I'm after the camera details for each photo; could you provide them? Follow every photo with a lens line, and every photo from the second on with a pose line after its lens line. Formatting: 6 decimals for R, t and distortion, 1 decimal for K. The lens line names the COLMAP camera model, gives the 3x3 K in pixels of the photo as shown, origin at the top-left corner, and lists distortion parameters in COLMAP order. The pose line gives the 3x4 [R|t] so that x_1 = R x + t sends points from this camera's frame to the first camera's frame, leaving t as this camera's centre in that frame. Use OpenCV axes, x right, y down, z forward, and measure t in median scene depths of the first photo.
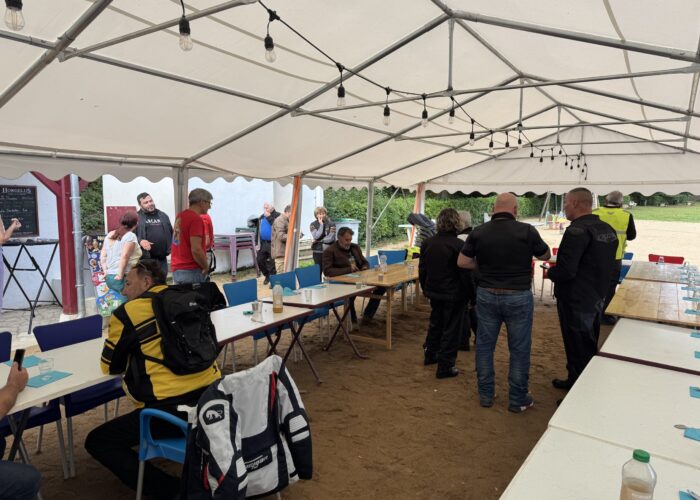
lens RADIAL K [[495.9, 0, 349.4], [0, 495.9, 255.5], [0, 0, 1]] dist [0.036796, -0.040688]
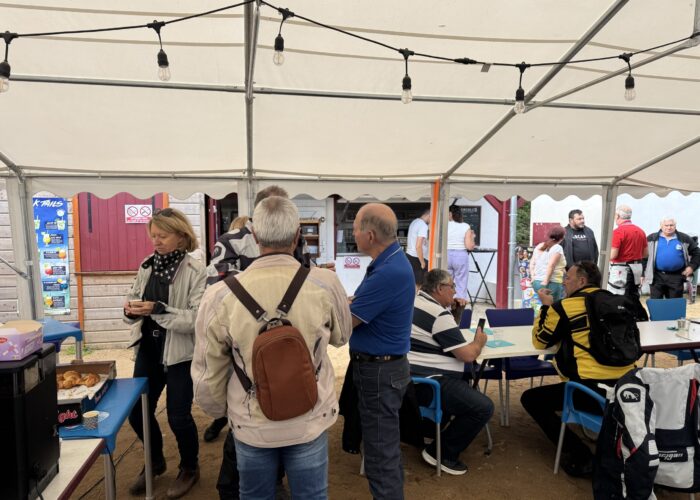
lens RADIAL K [[495.9, 0, 349.4], [0, 495.9, 255.5], [0, 0, 1]] dist [0.036796, -0.040688]
pose [[0.701992, 0.054533, -0.710094, 0.036709], [-0.078787, 0.996891, -0.001331, 0.018466], [0.707813, 0.056881, 0.704106, -0.142490]]
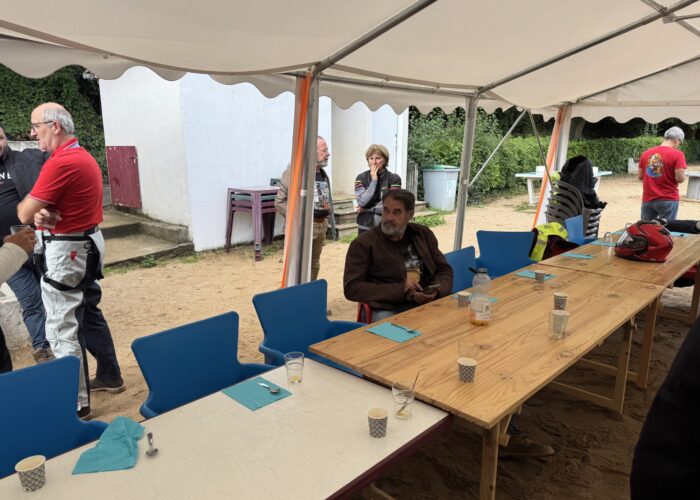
lens RADIAL K [[495.9, 0, 349.4], [0, 495.9, 255.5], [0, 0, 1]] dist [0.036796, -0.040688]
pose [[0.977506, 0.045486, -0.205946, 0.048436], [-0.022588, 0.993429, 0.112200, -0.055508], [0.209696, -0.105024, 0.972110, 0.649036]]
